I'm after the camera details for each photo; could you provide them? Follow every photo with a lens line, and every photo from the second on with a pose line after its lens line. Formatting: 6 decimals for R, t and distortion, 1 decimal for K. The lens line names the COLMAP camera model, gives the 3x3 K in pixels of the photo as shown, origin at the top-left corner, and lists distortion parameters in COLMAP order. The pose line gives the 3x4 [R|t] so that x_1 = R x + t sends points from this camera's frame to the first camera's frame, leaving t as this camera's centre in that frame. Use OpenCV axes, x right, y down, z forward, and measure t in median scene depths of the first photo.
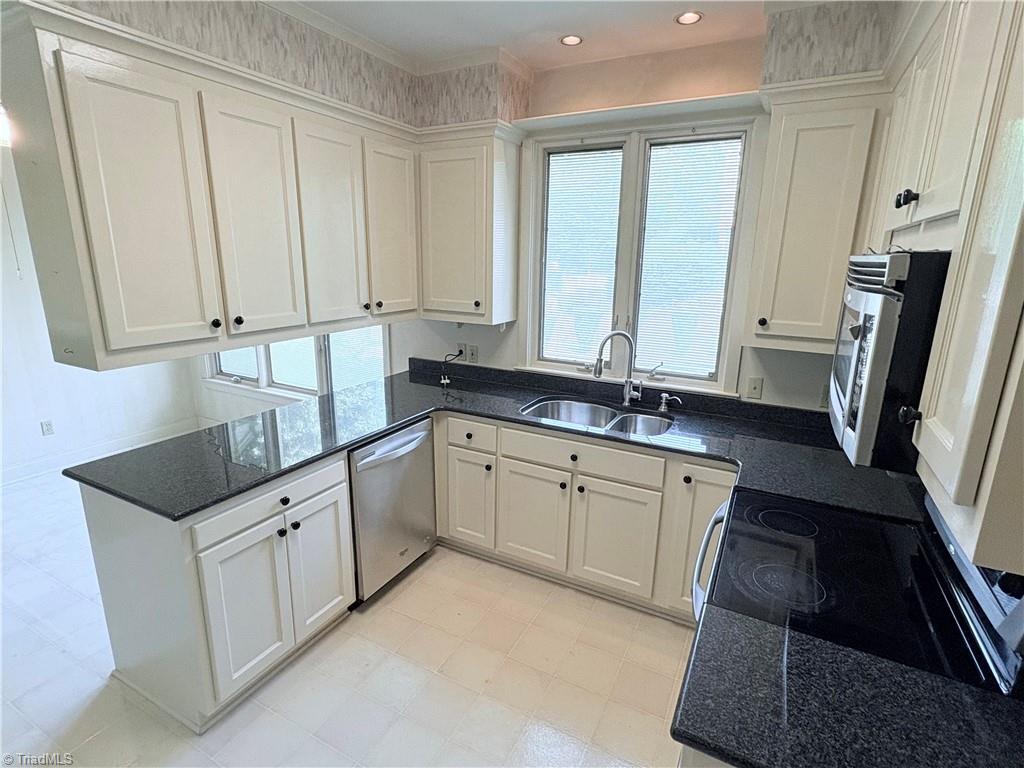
lens RADIAL K [[516.1, 0, 509.1], [0, 516.1, 380.2], [0, 0, 1]] dist [0.003650, -0.000553]
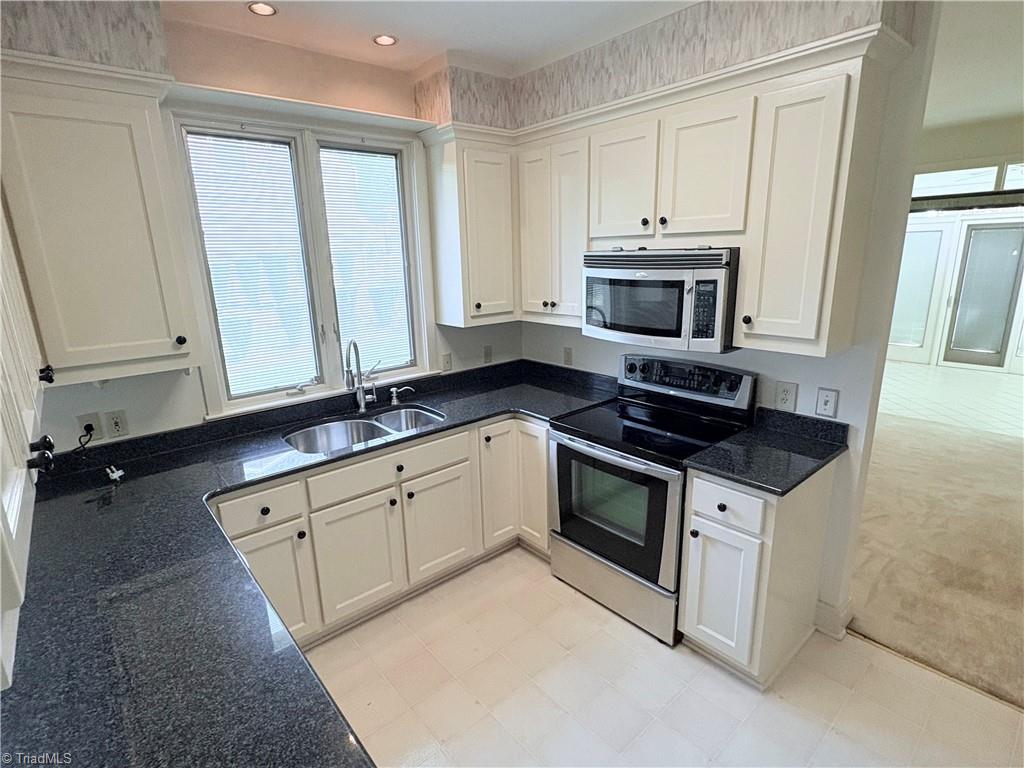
lens RADIAL K [[516.1, 0, 514.5], [0, 516.1, 382.4], [0, 0, 1]] dist [0.003650, -0.000553]
pose [[0.359941, -0.254729, 0.897527, -0.567500], [0.252432, 0.952714, 0.169157, -0.103303], [-0.898176, 0.165678, 0.407223, 0.343346]]
